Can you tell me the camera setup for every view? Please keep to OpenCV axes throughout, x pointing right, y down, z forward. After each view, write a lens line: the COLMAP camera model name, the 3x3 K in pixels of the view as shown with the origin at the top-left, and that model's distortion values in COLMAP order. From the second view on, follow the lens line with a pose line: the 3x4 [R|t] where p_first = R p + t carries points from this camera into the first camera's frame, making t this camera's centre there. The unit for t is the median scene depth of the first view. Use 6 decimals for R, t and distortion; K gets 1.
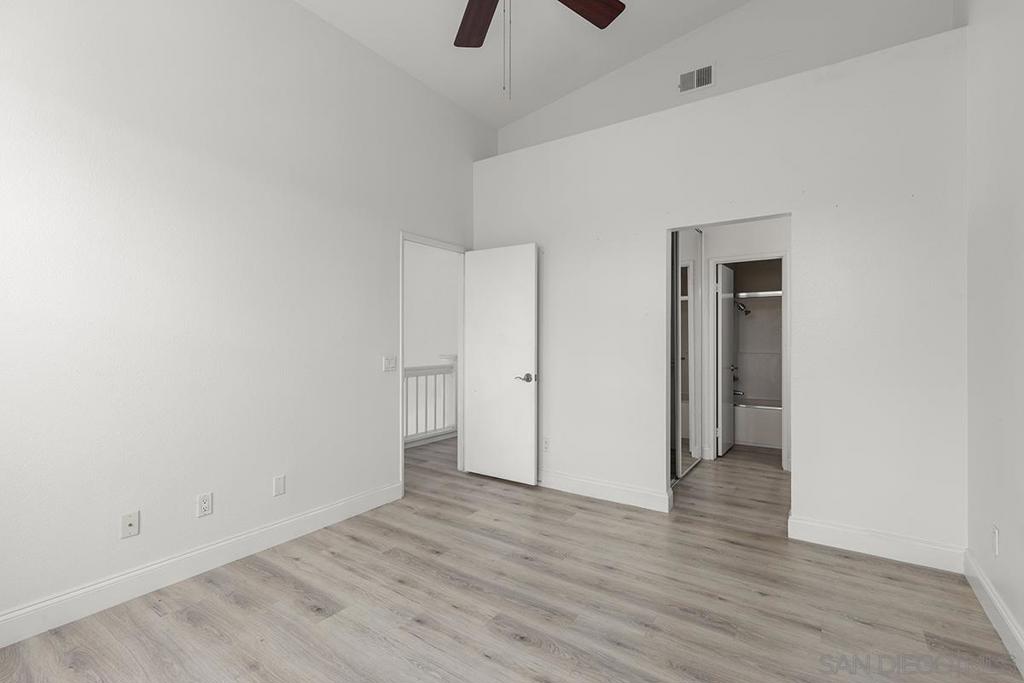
lens RADIAL K [[461.2, 0, 517.5], [0, 461.2, 337.1], [0, 0, 1]] dist [0.004773, 0.000341]
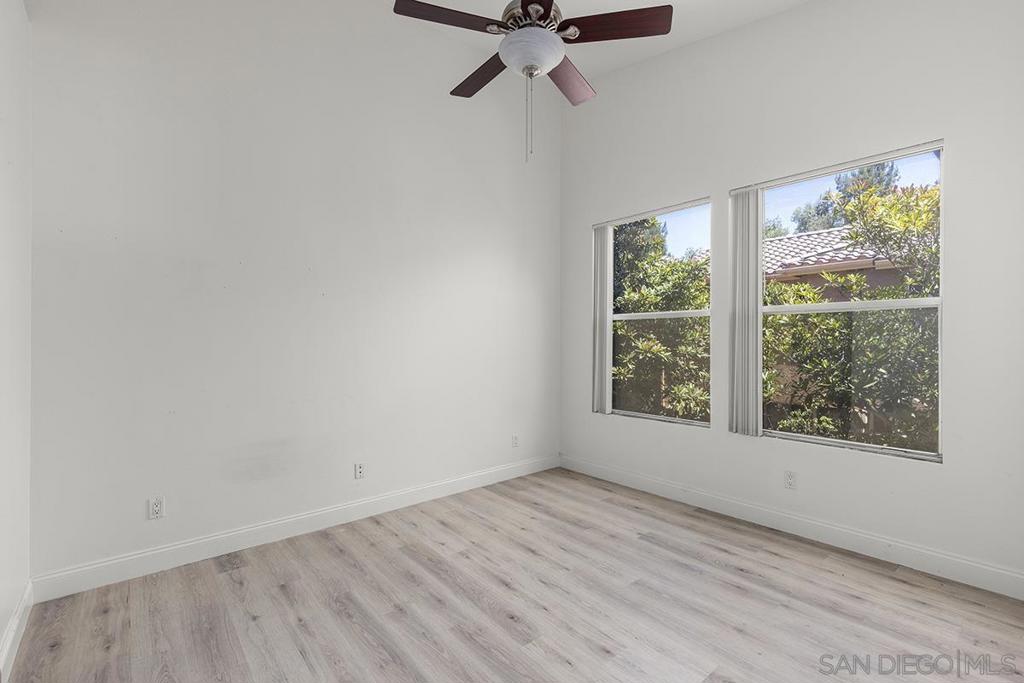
lens RADIAL K [[461.2, 0, 517.5], [0, 461.2, 337.1], [0, 0, 1]] dist [0.004773, 0.000341]
pose [[-0.963636, 0.001589, 0.267215, -0.290969], [-0.000429, 0.999972, -0.007494, -0.032080], [-0.267219, -0.007337, -0.963608, 1.980112]]
